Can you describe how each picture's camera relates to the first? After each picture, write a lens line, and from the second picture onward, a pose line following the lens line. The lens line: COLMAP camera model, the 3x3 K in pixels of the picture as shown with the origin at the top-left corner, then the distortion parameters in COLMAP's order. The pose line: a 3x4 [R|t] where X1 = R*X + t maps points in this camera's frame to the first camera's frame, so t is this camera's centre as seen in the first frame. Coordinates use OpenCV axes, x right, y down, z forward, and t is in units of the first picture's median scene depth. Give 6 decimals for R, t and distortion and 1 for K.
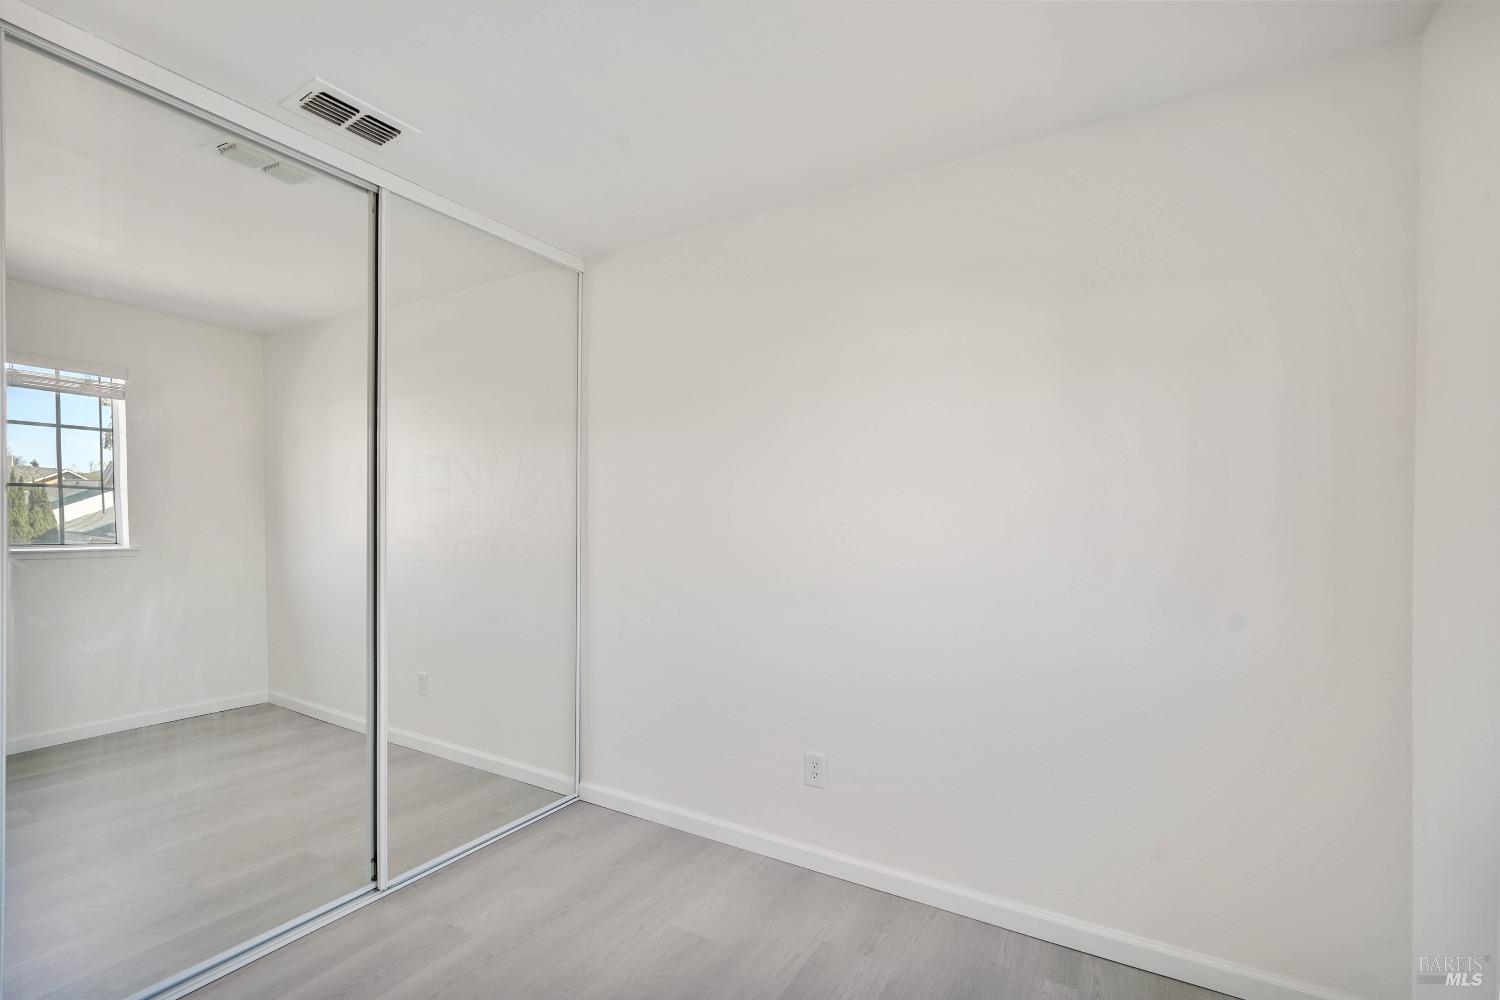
lens RADIAL K [[665.7, 0, 744.0], [0, 665.7, 497.0], [0, 0, 1]] dist [0.000730, 0.000258]
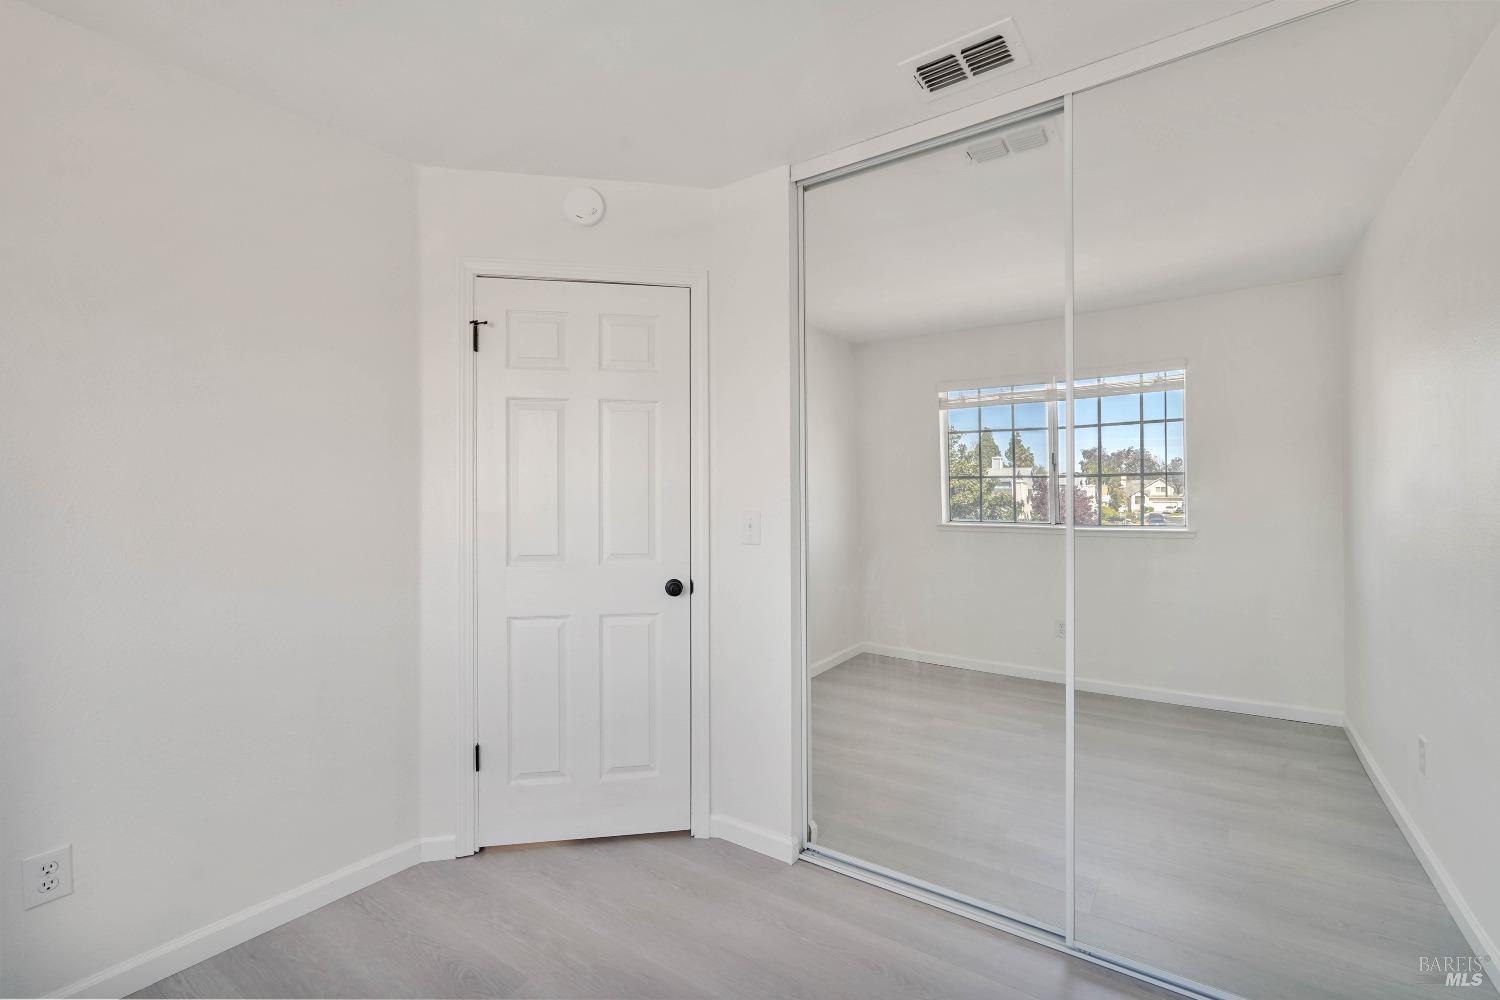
lens RADIAL K [[665.7, 0, 744.0], [0, 665.7, 497.0], [0, 0, 1]] dist [0.000730, 0.000258]
pose [[-0.081153, -0.015313, -0.996584, 0.217181], [0.026346, 0.999500, -0.017503, 0.027141], [0.996353, -0.027676, -0.080709, 0.461447]]
